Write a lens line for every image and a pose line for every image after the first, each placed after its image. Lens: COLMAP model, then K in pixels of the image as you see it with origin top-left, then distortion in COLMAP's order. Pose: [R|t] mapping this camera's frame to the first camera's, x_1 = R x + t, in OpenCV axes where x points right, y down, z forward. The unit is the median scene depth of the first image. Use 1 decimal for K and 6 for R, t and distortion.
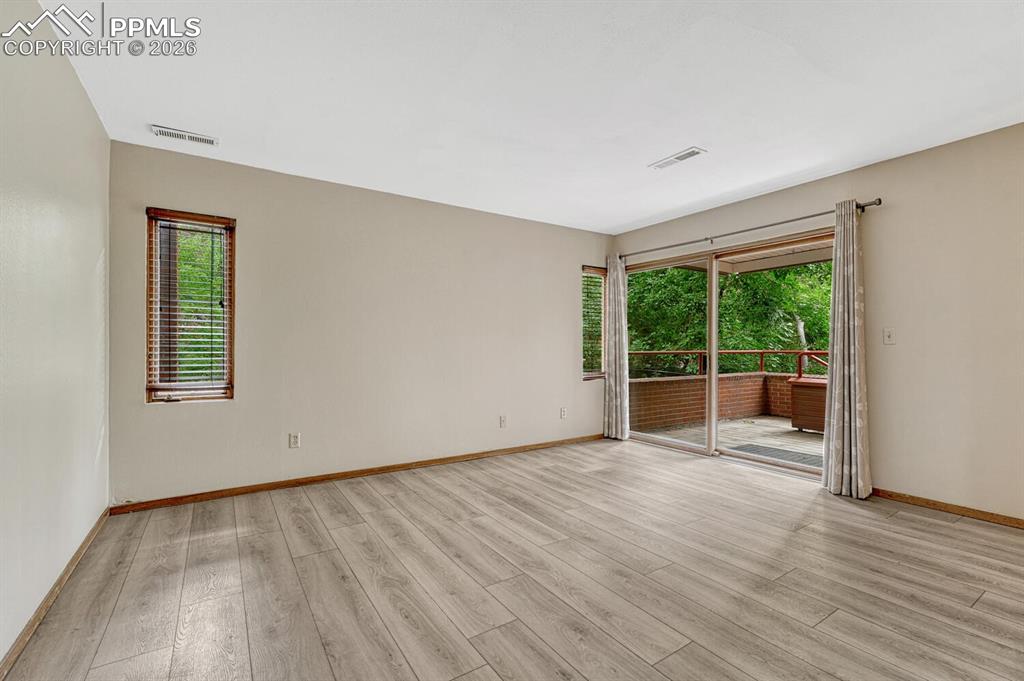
lens RADIAL K [[444.9, 0, 510.8], [0, 444.9, 342.9], [0, 0, 1]] dist [-0.000033, 0.000031]
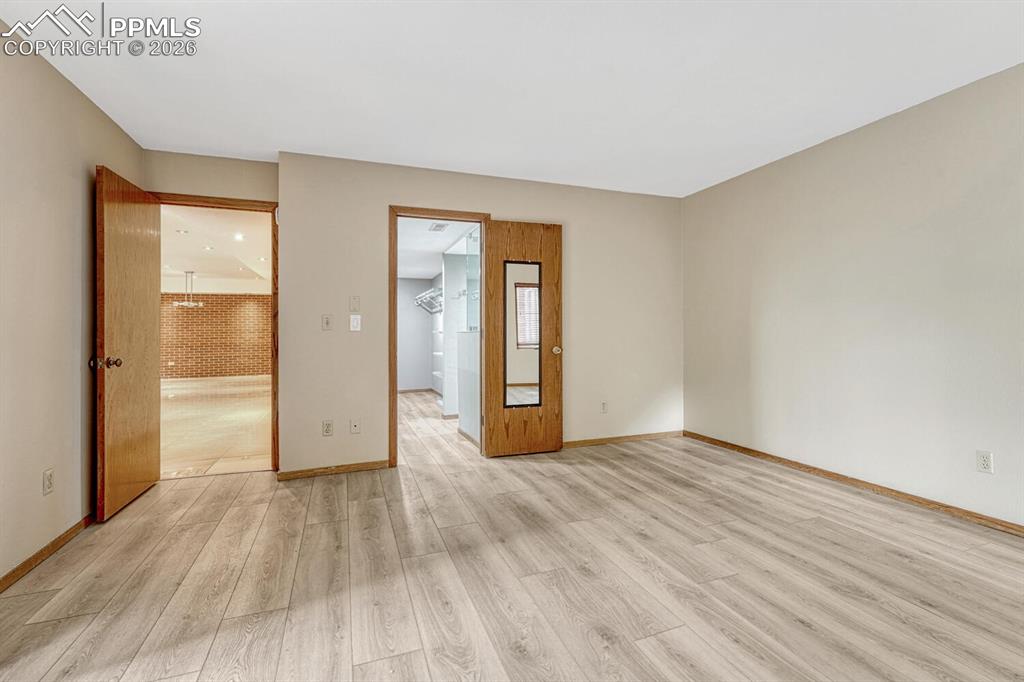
lens RADIAL K [[444.9, 0, 513.2], [0, 444.9, 337.6], [0, 0, 1]] dist [-0.000033, 0.000031]
pose [[-0.975466, 0.006094, 0.220064, 0.206172], [0.007867, 0.999943, 0.007184, 0.017858], [-0.220008, 0.008739, -0.975459, 2.092420]]
